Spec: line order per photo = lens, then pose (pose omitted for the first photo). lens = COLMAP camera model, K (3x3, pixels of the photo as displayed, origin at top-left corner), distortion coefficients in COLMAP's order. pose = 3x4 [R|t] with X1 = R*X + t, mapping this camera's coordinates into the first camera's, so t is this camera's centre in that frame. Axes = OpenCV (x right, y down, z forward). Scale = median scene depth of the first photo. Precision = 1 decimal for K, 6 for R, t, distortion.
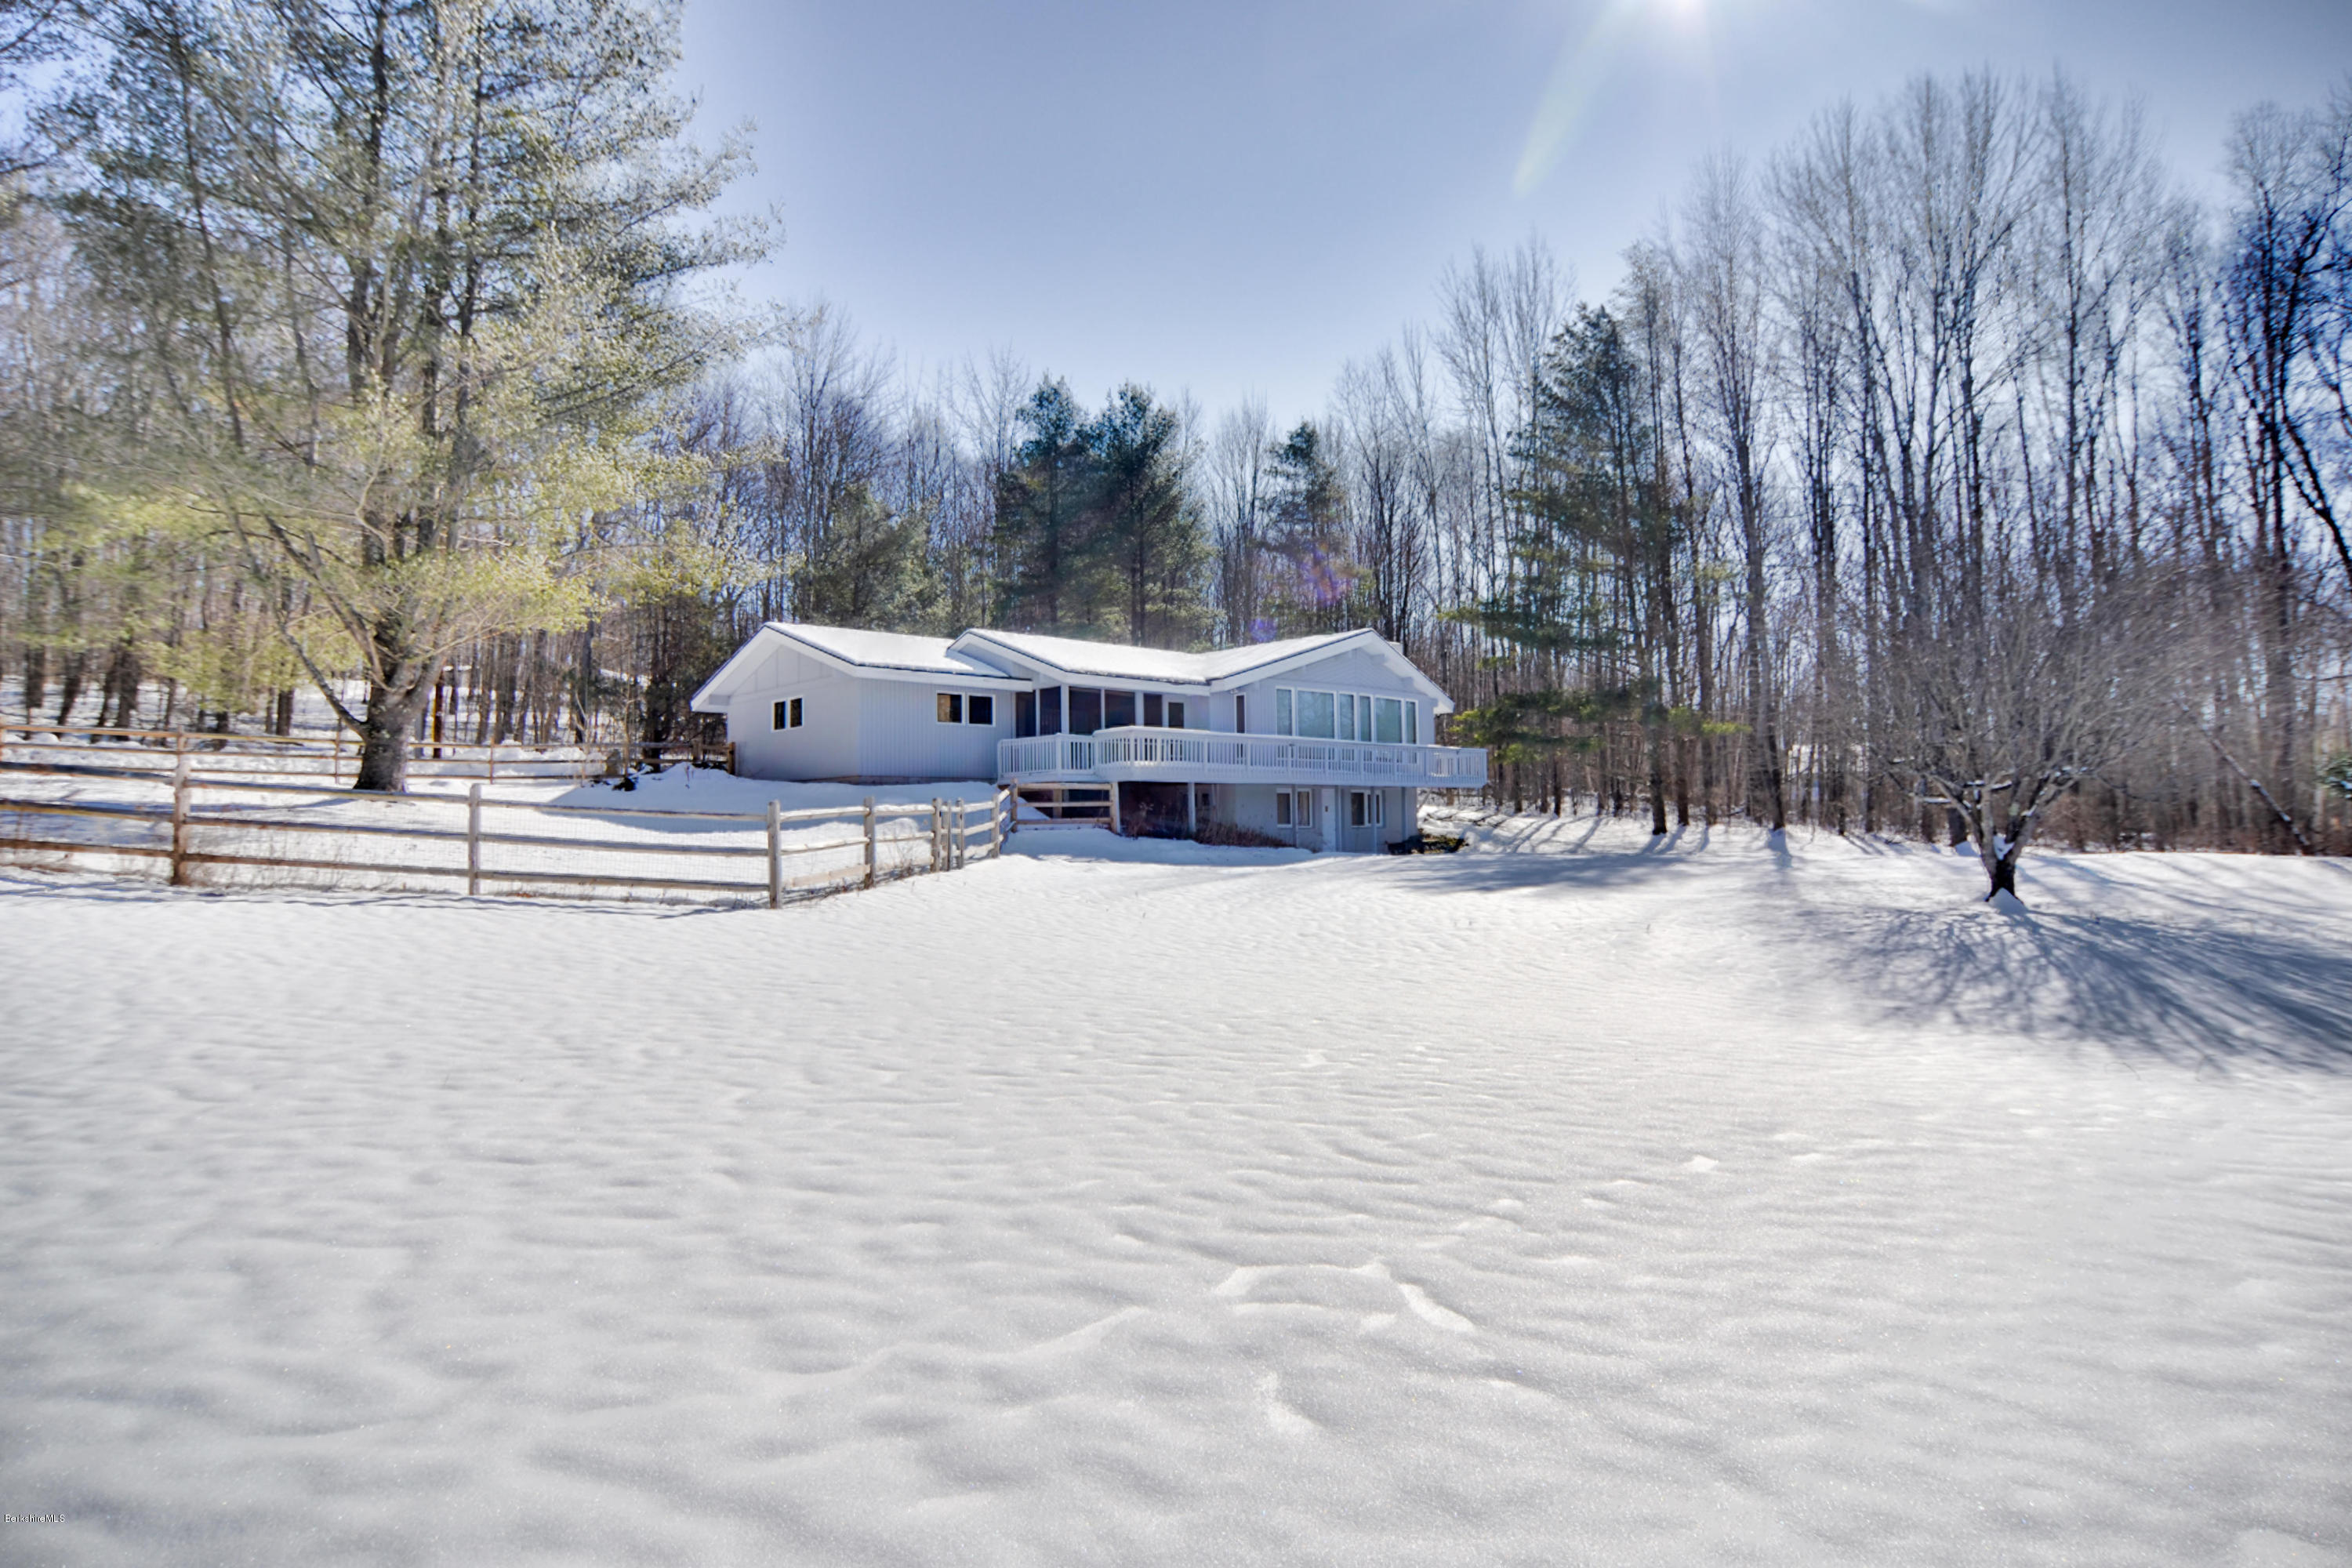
lens RADIAL K [[1278.1, 0, 1176.0], [0, 1278.1, 784.0], [0, 0, 1]] dist [-0.009735, -0.010572]
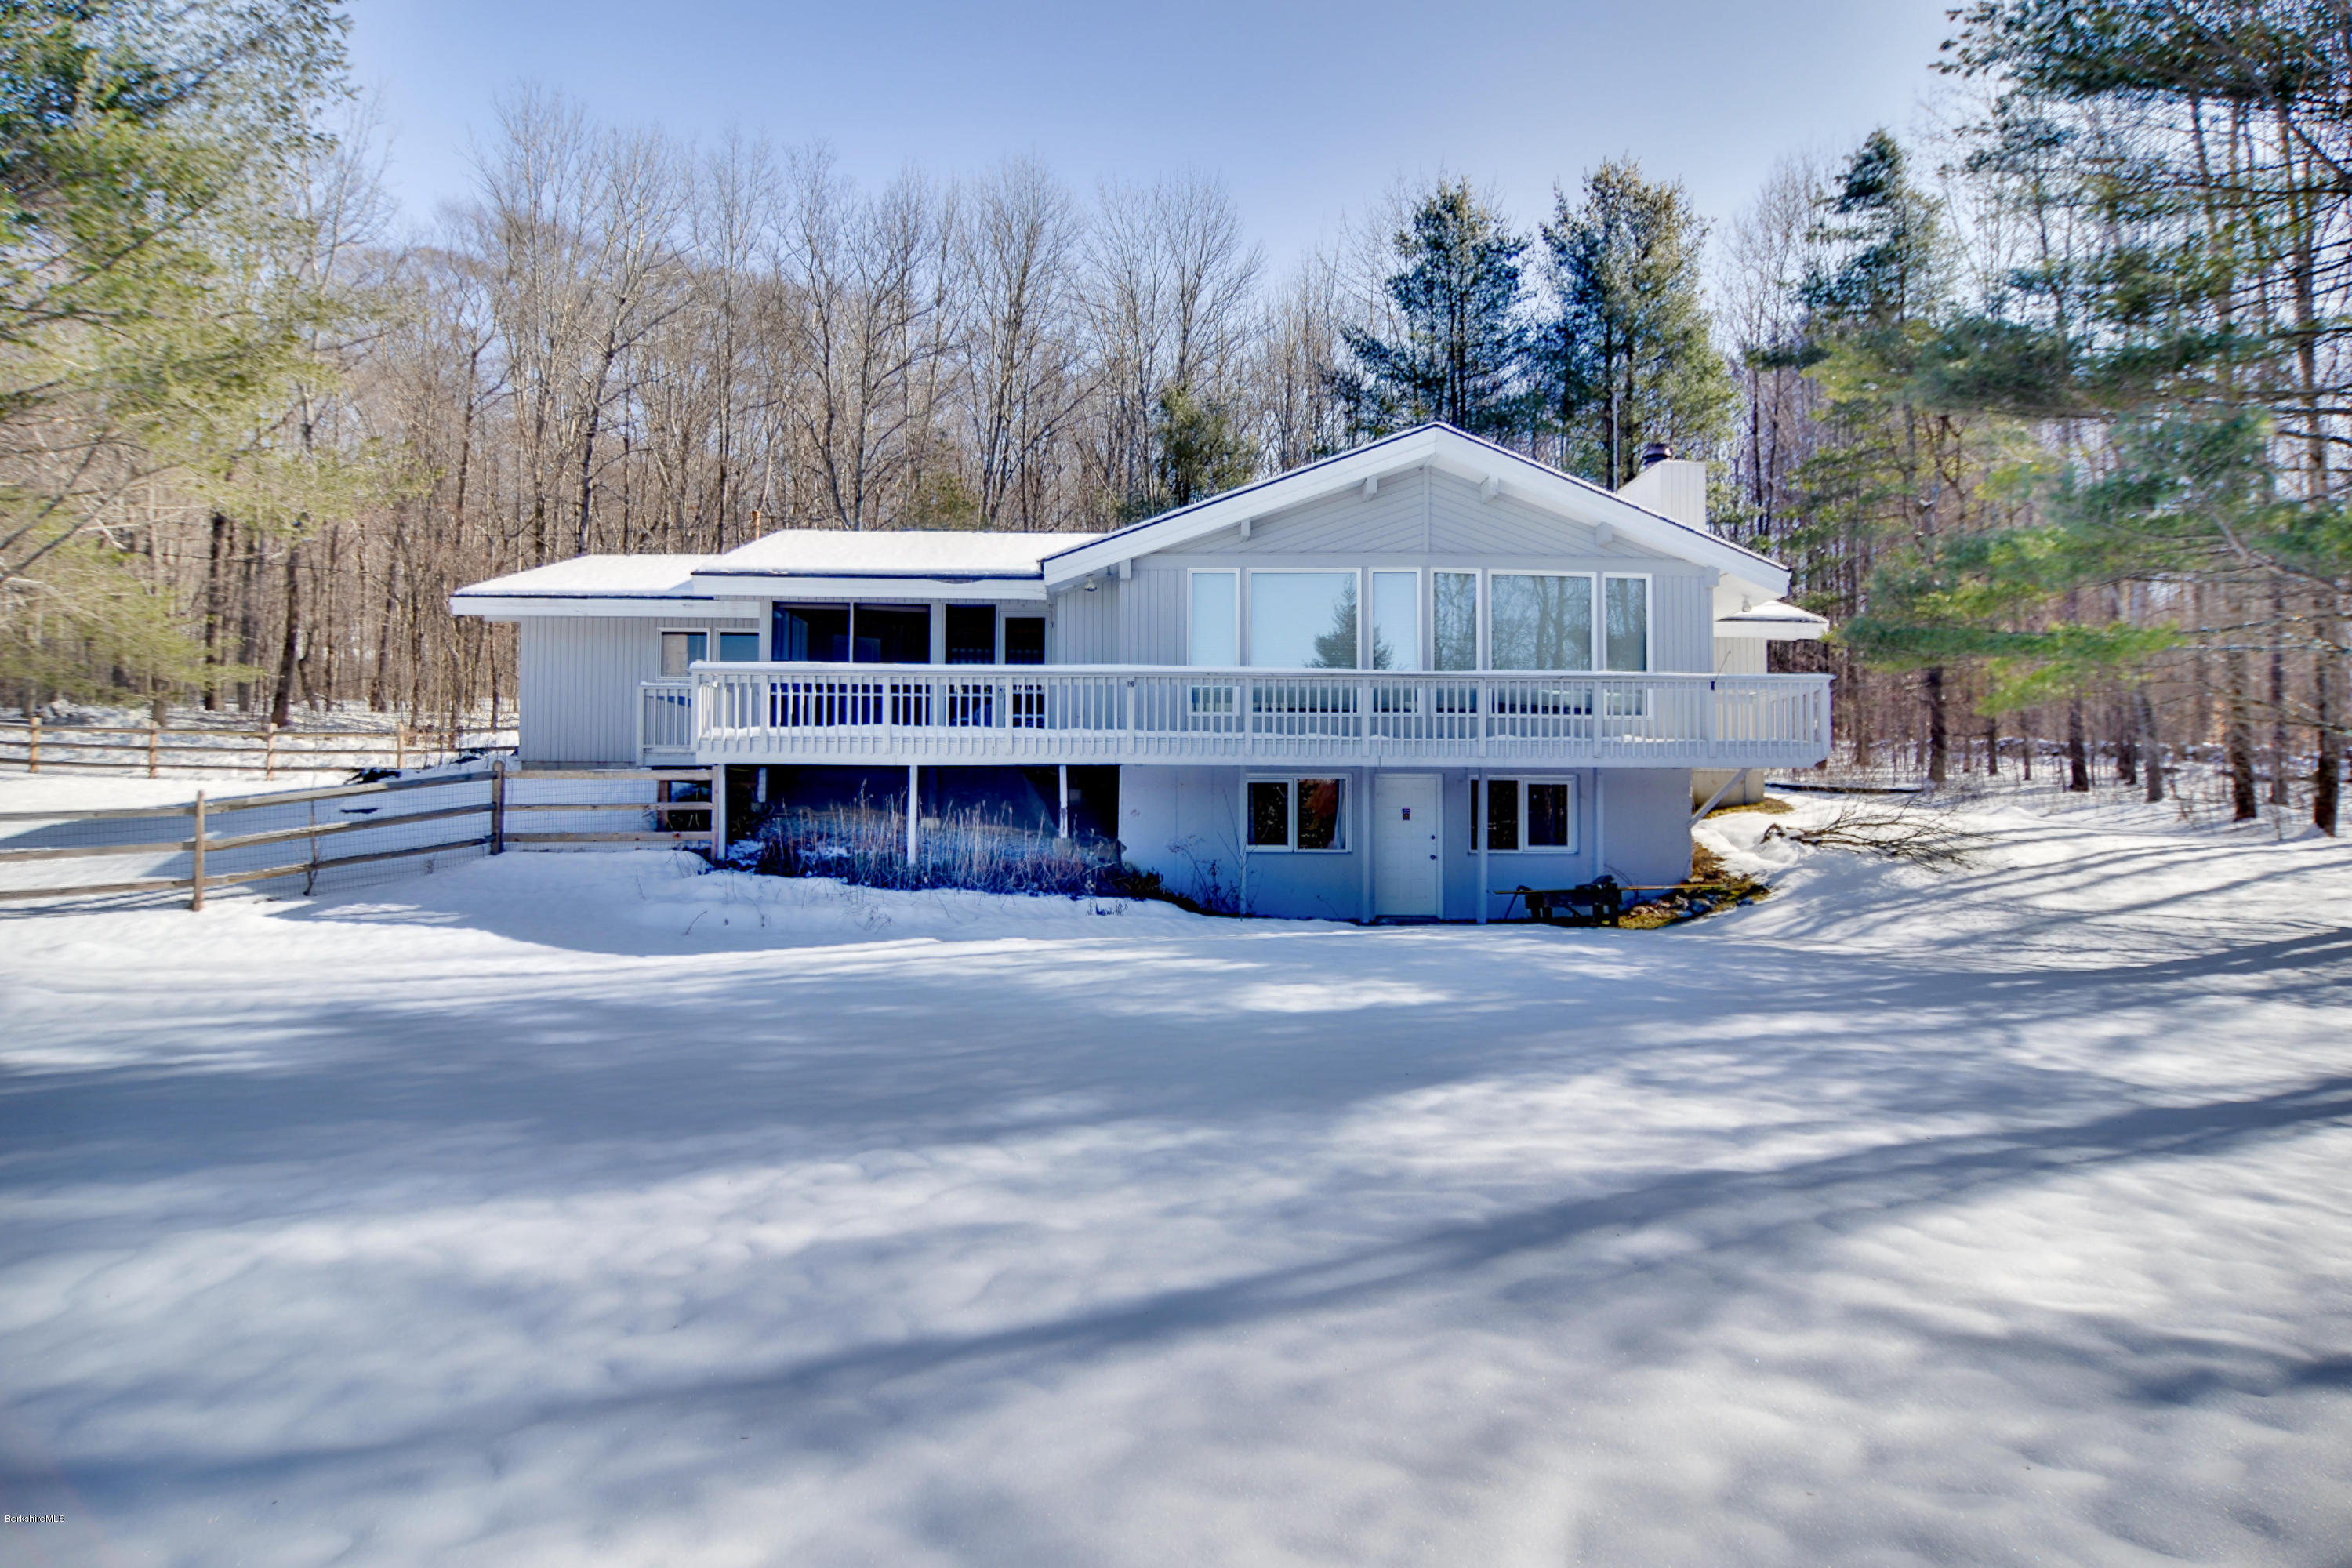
lens RADIAL K [[1278.1, 0, 1176.0], [0, 1278.1, 784.0], [0, 0, 1]] dist [-0.009735, -0.010572]
pose [[0.754550, -0.011791, -0.656137, 0.397386], [0.010863, 0.999926, -0.005476, 0.010028], [0.656153, -0.002996, 0.754622, 0.640912]]
